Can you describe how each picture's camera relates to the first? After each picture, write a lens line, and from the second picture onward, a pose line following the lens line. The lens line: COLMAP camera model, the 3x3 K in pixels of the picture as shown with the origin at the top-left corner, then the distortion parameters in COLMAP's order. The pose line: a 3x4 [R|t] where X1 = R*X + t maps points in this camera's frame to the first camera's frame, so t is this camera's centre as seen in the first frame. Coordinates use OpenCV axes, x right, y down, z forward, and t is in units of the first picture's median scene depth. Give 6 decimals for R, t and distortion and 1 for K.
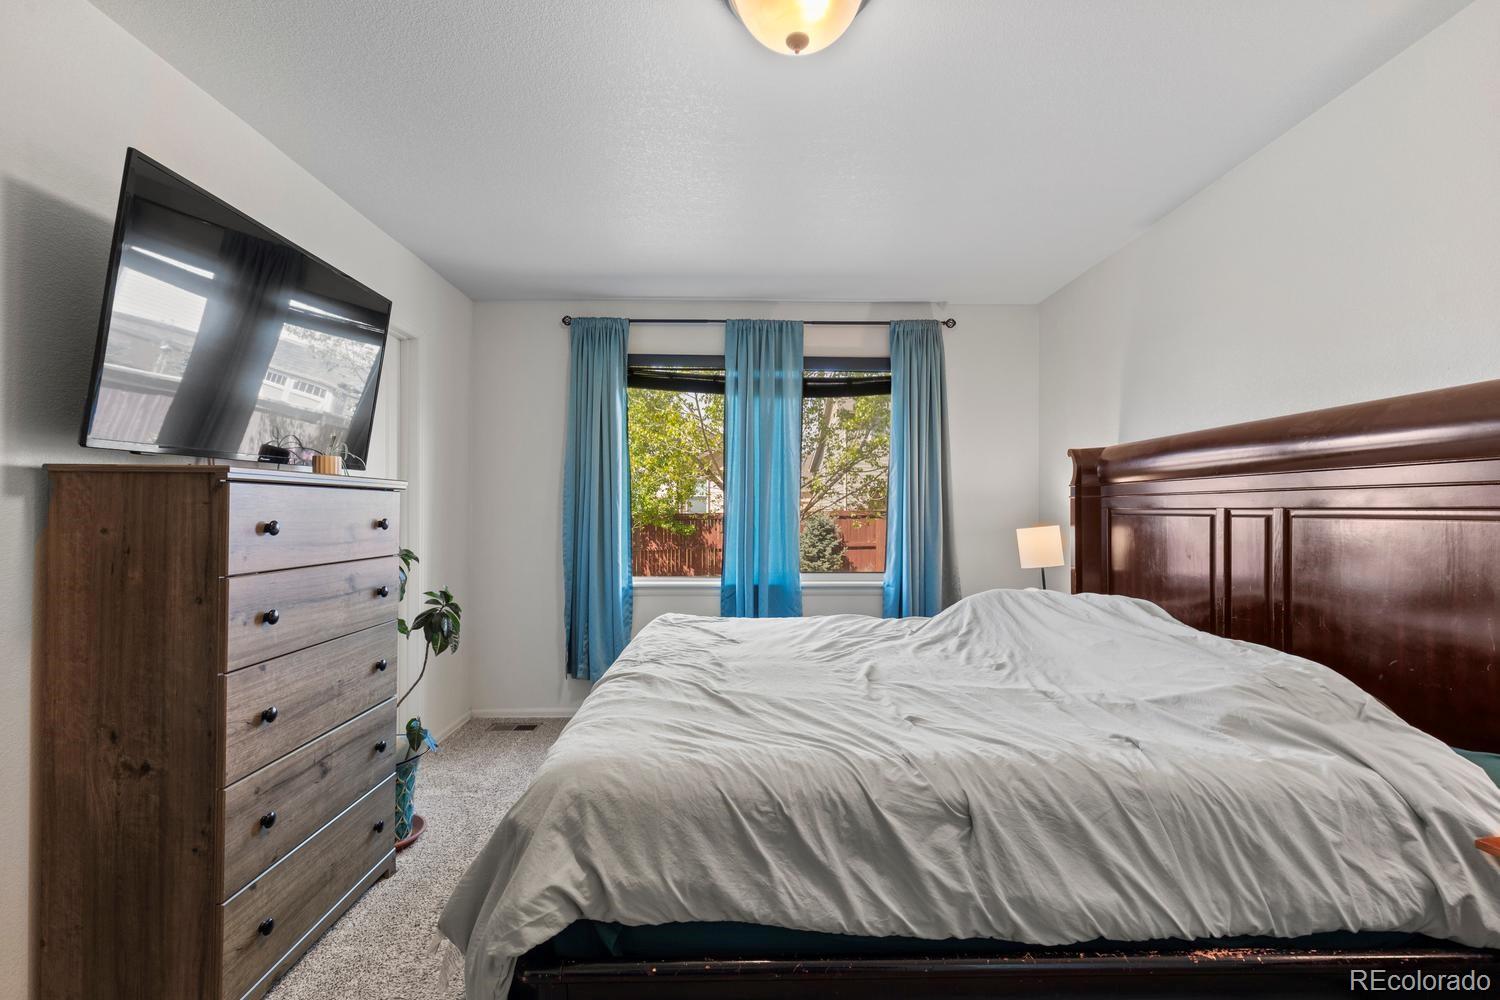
lens RADIAL K [[671.3, 0, 750.4], [0, 671.3, 507.2], [0, 0, 1]] dist [0.004082, -0.000649]
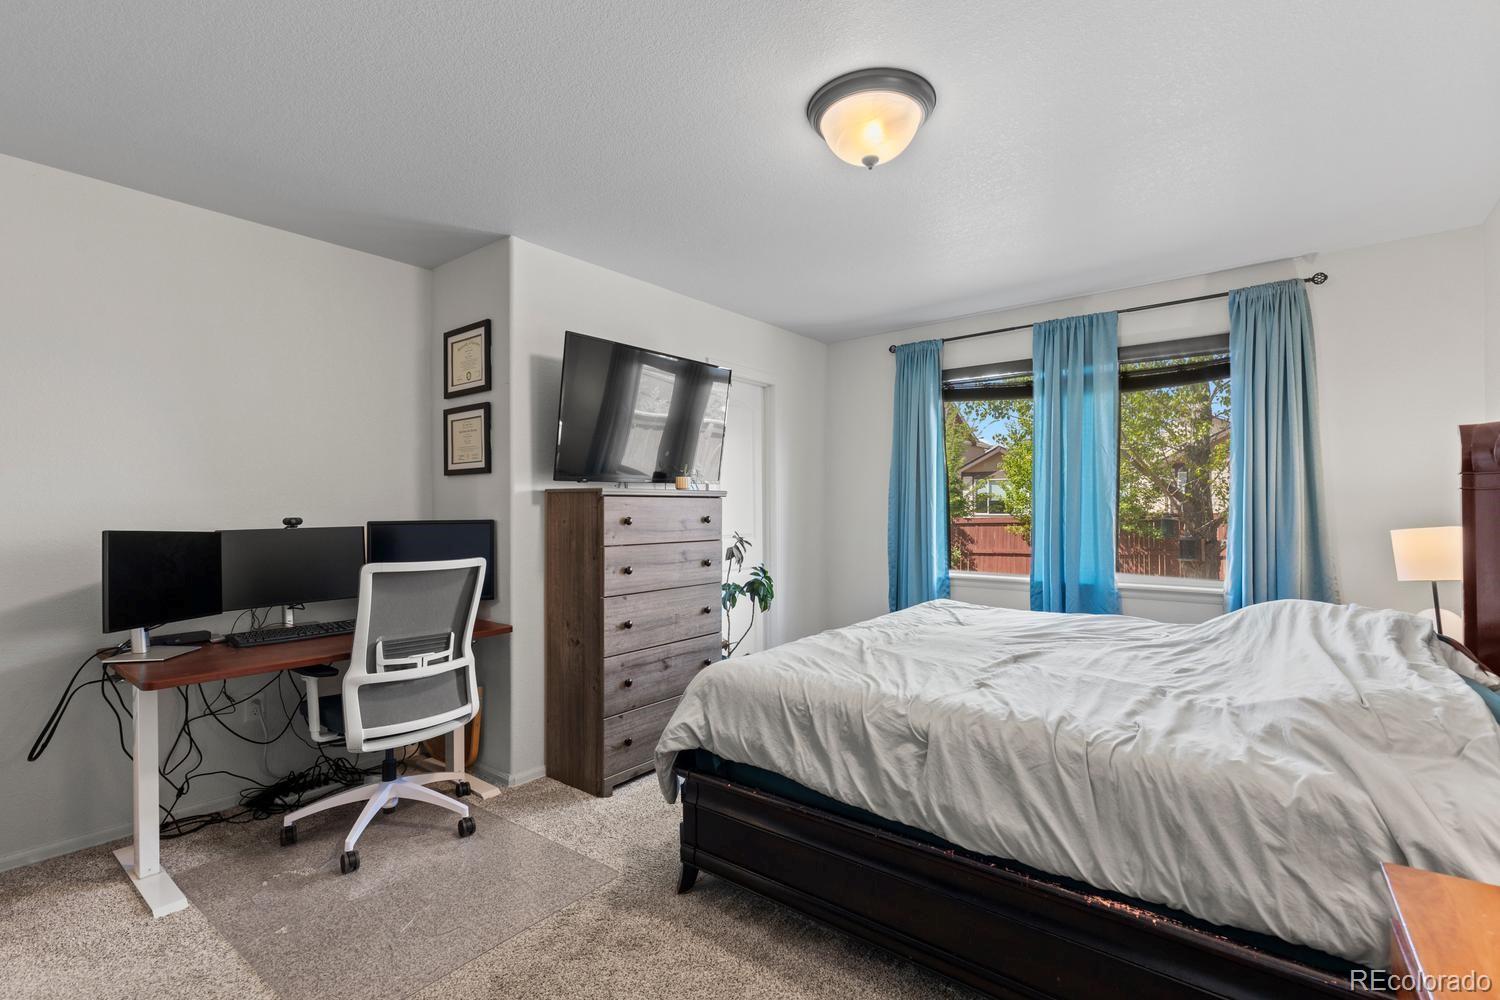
lens RADIAL K [[671.3, 0, 750.4], [0, 671.3, 507.2], [0, 0, 1]] dist [0.004082, -0.000649]
pose [[0.772472, -0.006985, -0.635010, 0.742157], [0.008458, 0.999964, -0.000710, -0.001649], [0.634992, -0.004823, 0.772503, -0.195925]]
